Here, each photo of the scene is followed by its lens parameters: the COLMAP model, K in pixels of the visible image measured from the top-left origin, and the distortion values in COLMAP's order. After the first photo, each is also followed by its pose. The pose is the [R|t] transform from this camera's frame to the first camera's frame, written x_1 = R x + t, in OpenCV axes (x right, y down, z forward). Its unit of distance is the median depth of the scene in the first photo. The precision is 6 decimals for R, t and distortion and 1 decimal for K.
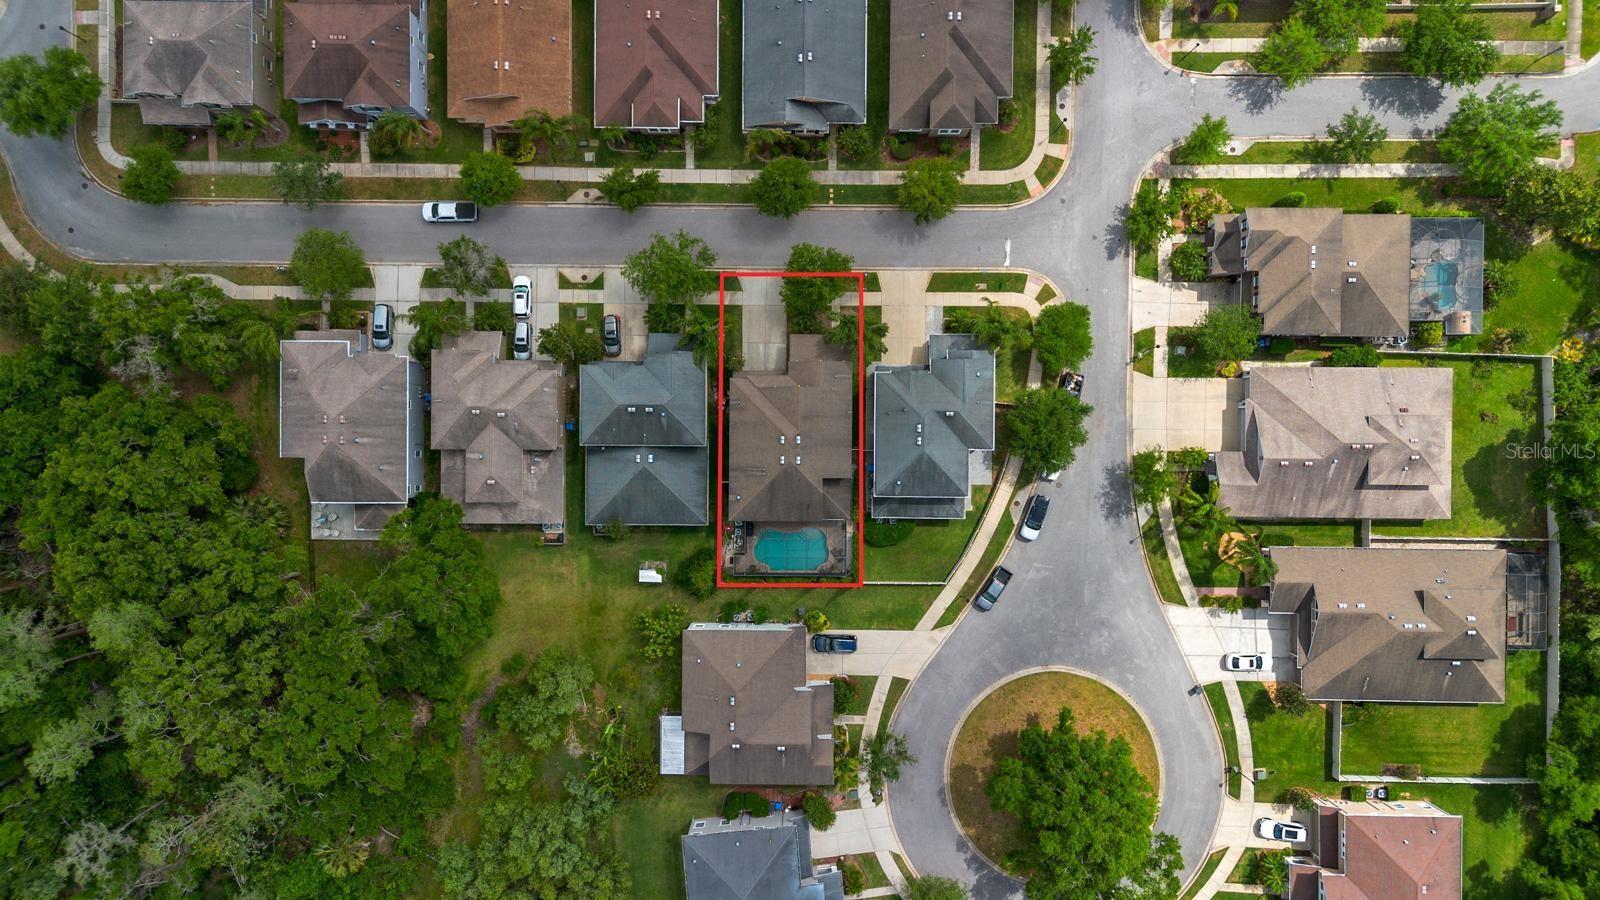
lens RADIAL K [[1122.4, 0, 800.0], [0, 1122.4, 450.0], [0, 0, 1]] dist [0.119317, -0.139953]
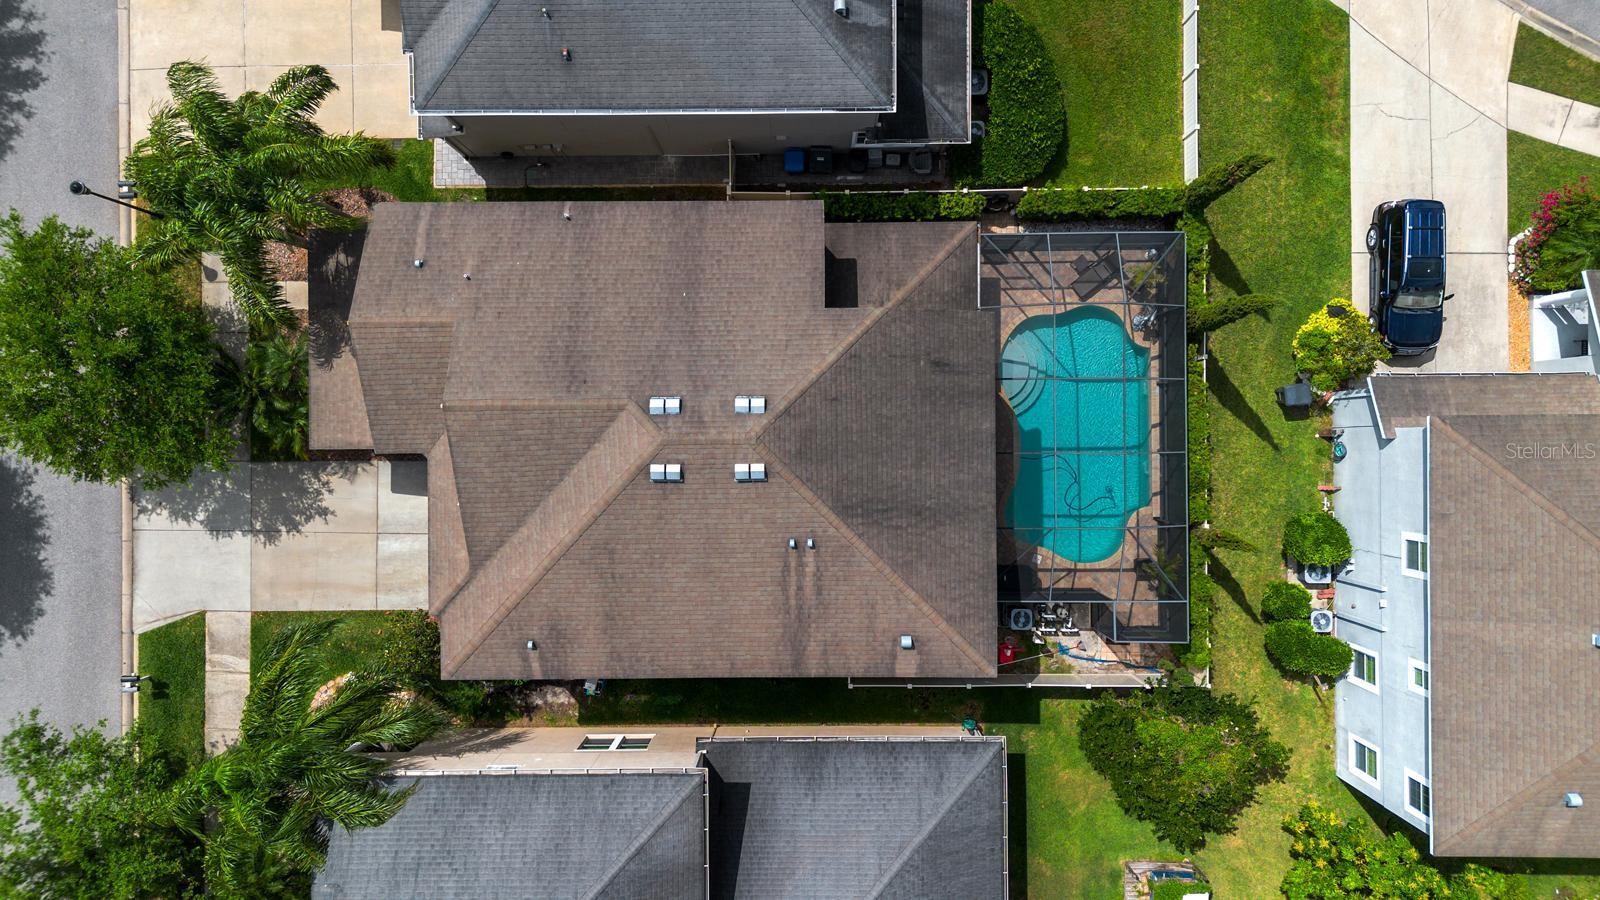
lens RADIAL K [[1122.4, 0, 800.0], [0, 1122.4, 450.0], [0, 0, 1]] dist [0.119317, -0.139953]
pose [[-0.017118, -0.999805, 0.009814, -0.013108], [0.999220, -0.017455, -0.035421, 0.027175], [0.035586, 0.009200, 0.999324, 0.706035]]
